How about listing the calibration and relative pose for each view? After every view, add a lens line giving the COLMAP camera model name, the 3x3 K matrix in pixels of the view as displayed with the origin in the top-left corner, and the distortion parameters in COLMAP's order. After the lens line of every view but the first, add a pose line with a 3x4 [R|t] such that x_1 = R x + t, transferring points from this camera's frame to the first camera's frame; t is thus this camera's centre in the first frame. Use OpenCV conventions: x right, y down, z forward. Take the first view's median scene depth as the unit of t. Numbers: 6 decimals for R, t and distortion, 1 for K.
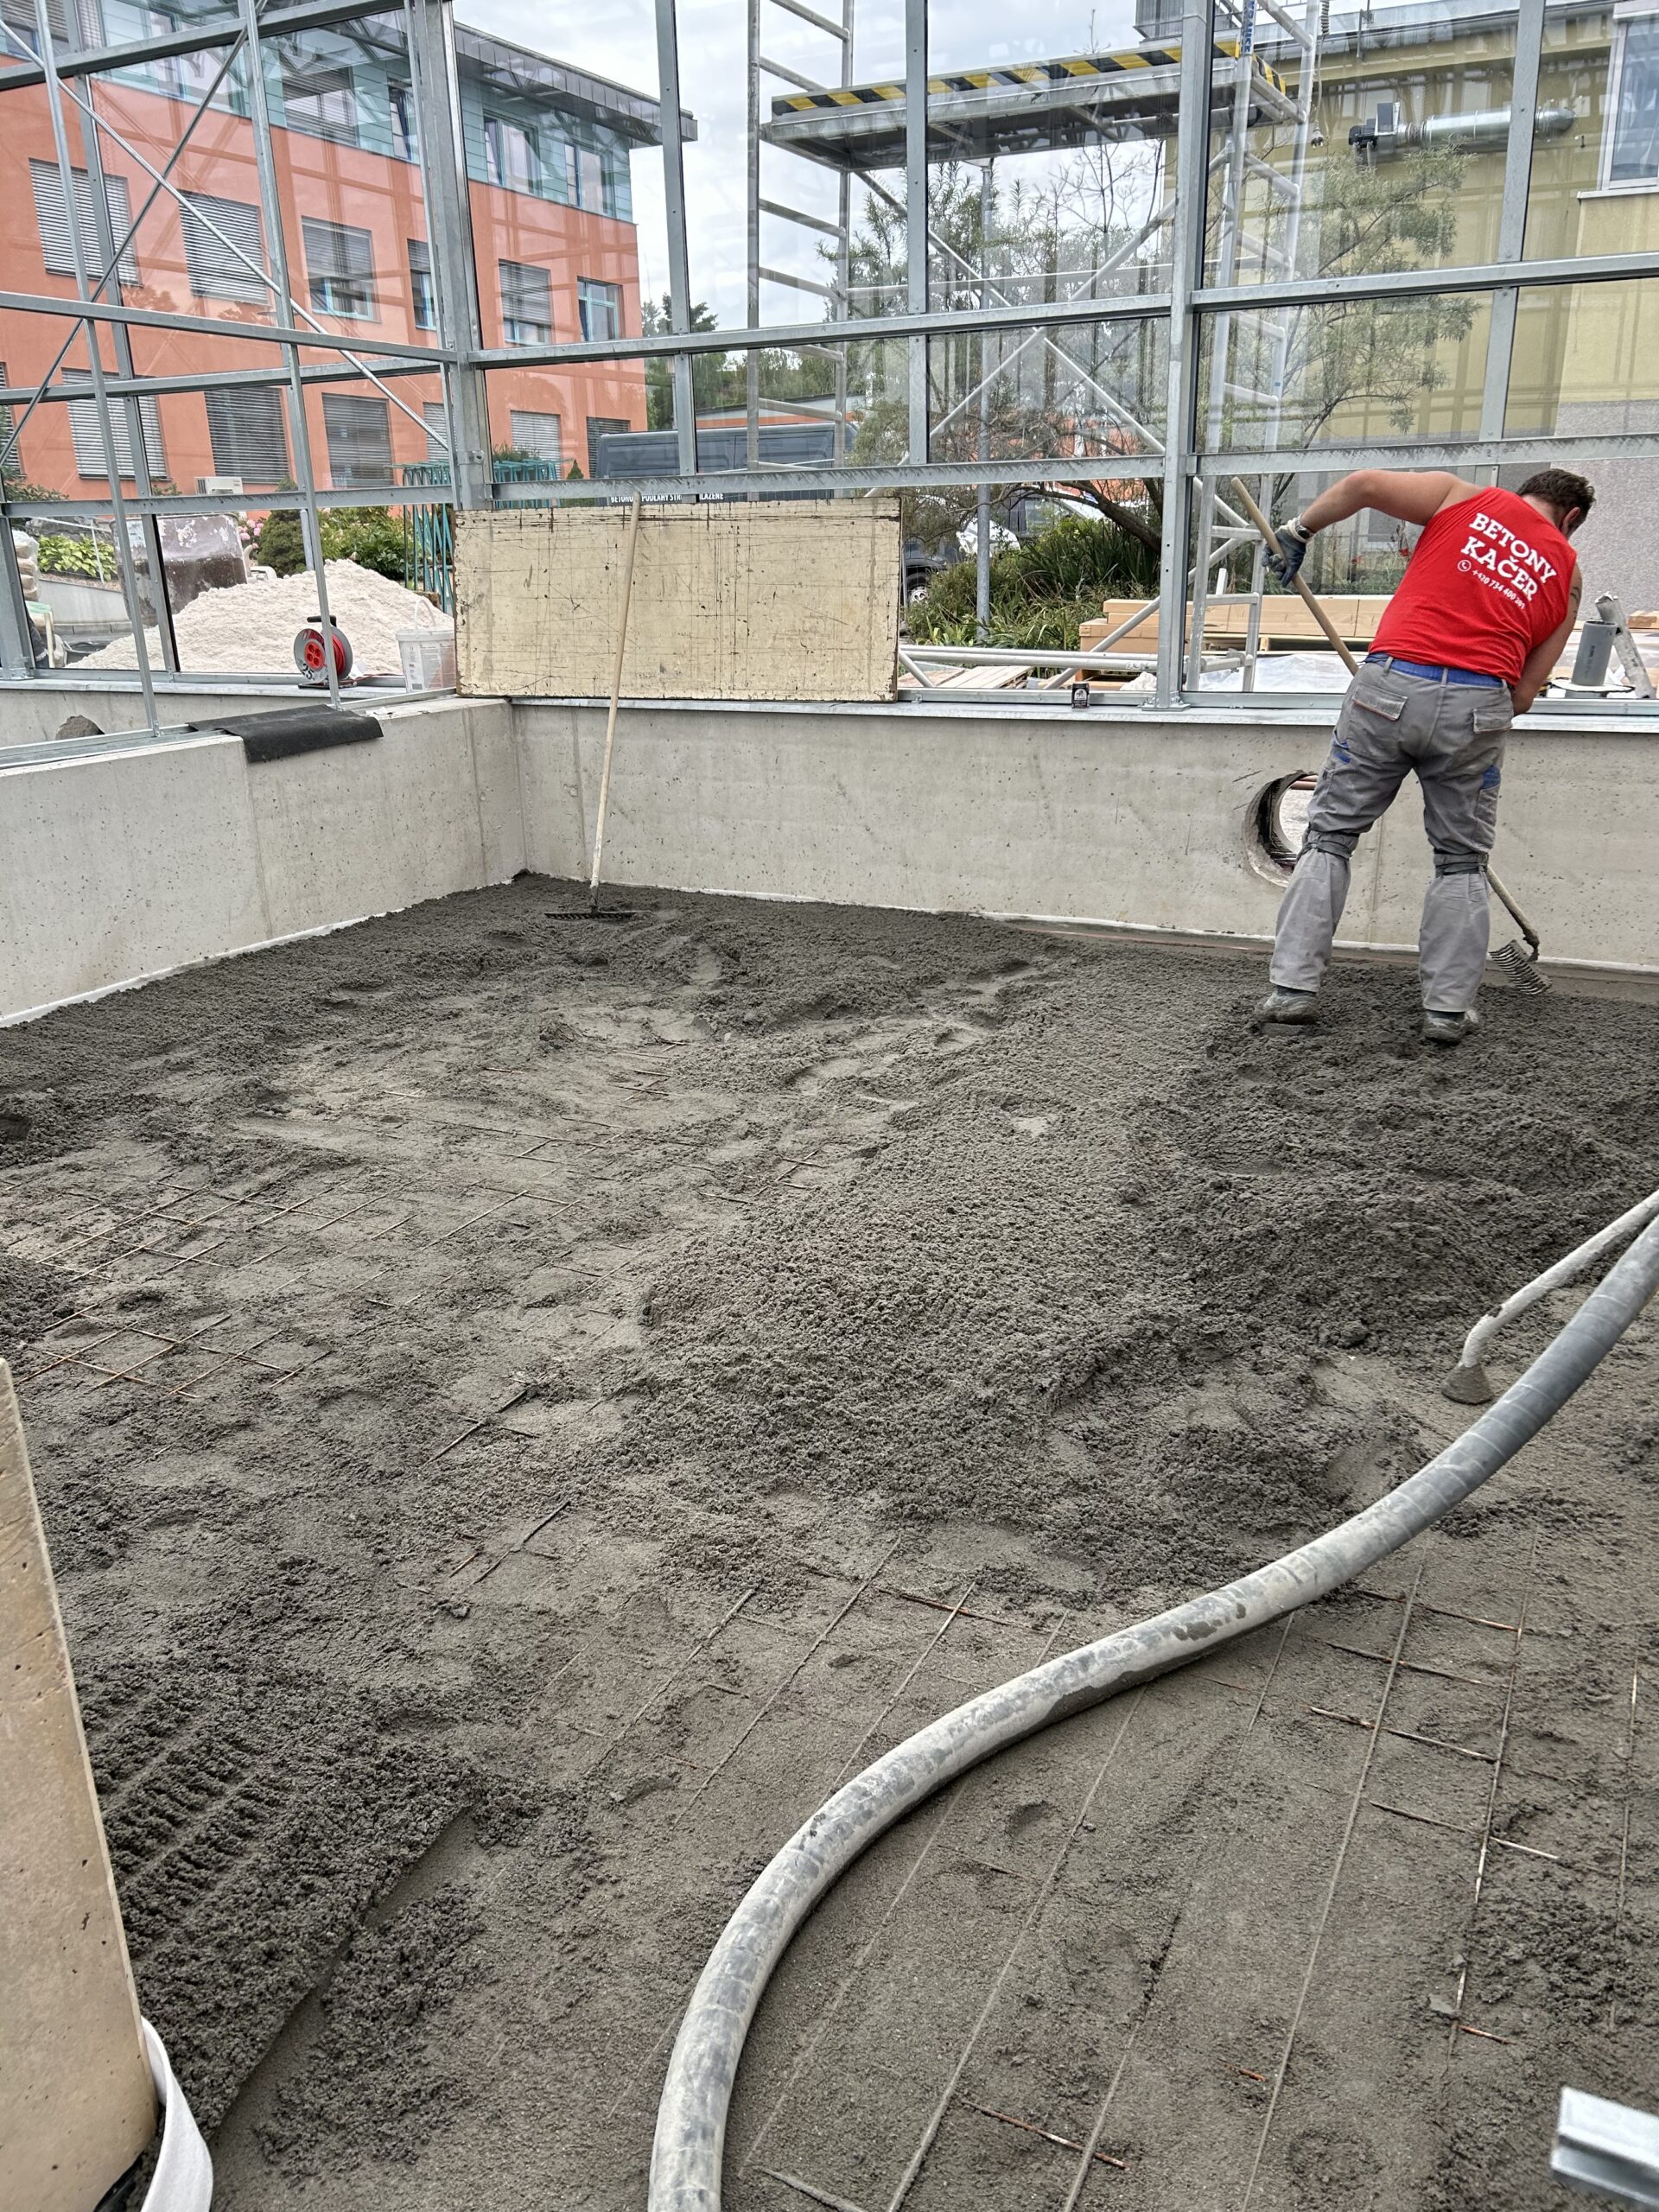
lens RADIAL K [[1664.3, 0, 832.2], [0, 1664.3, 1105.6], [0, 0, 1]] dist [0.006243, 0.001018]
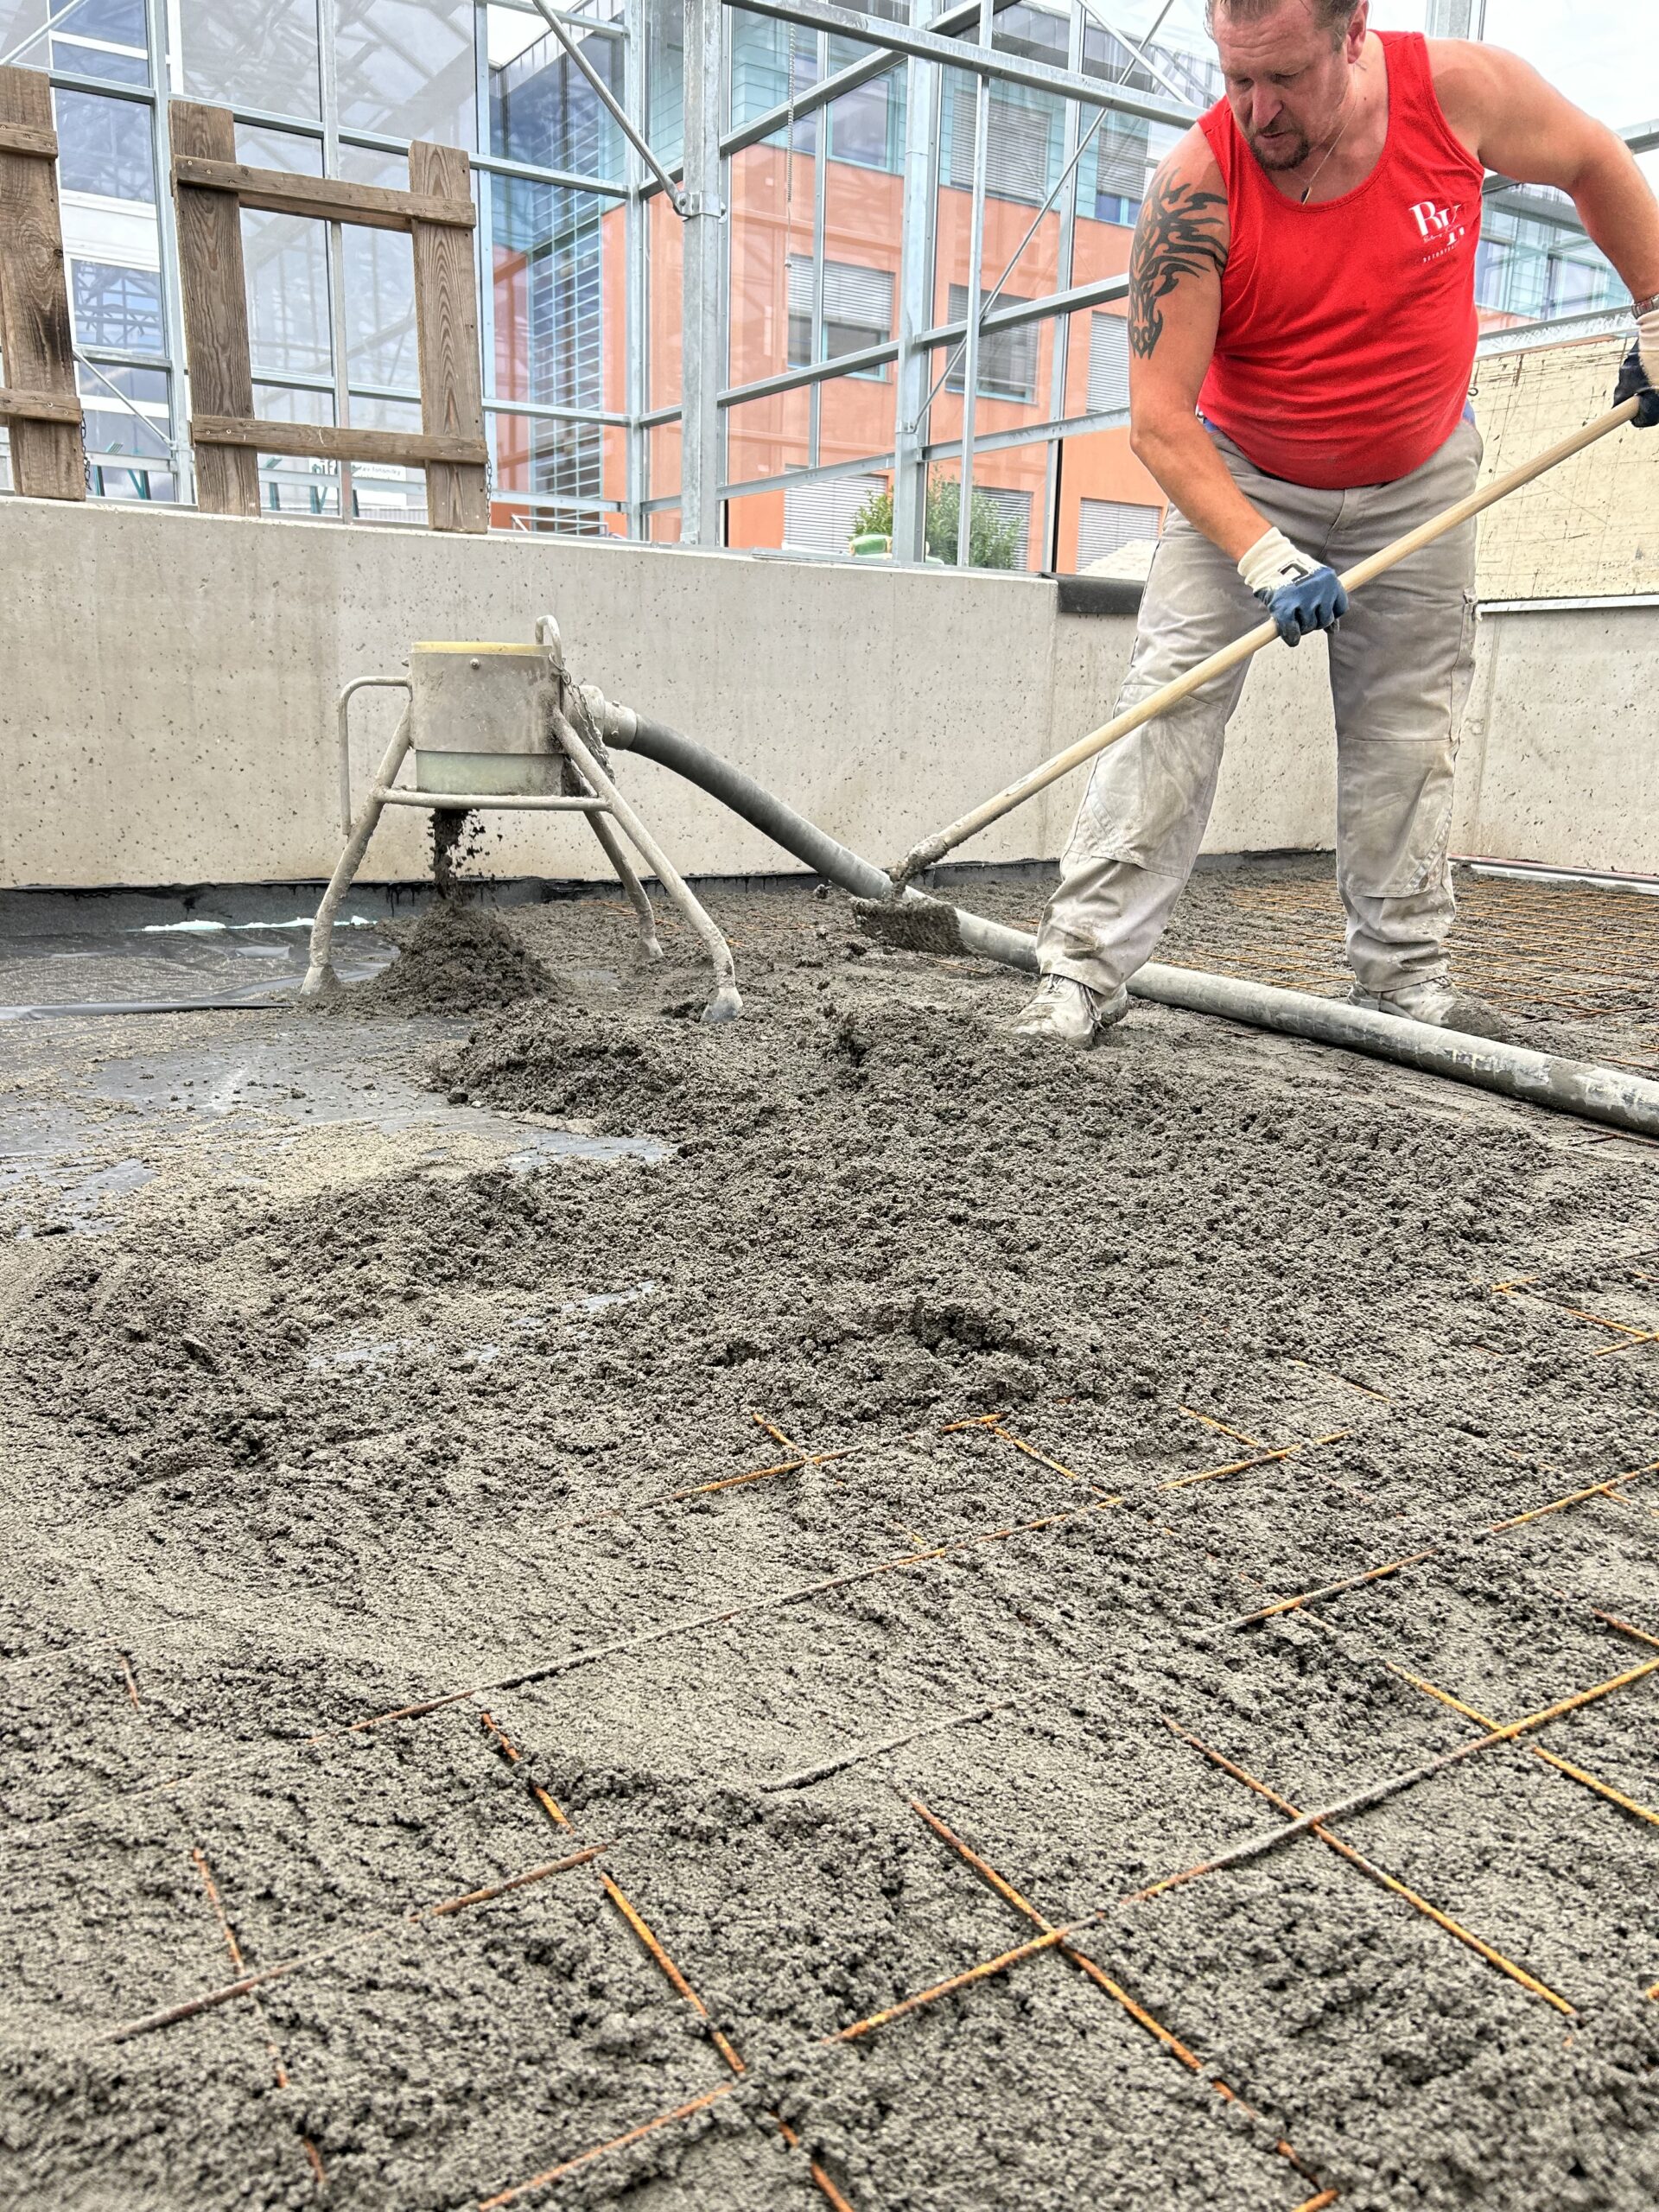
lens RADIAL K [[1664.3, 0, 826.1], [0, 1664.3, 1109.5], [0, 0, 1]] dist [0.006243, 0.001018]
pose [[0.852215, 0.170022, -0.494795, -0.005247], [-0.215443, 0.975862, -0.035745, 0.088413], [0.476774, 0.137063, 0.868274, 0.292325]]
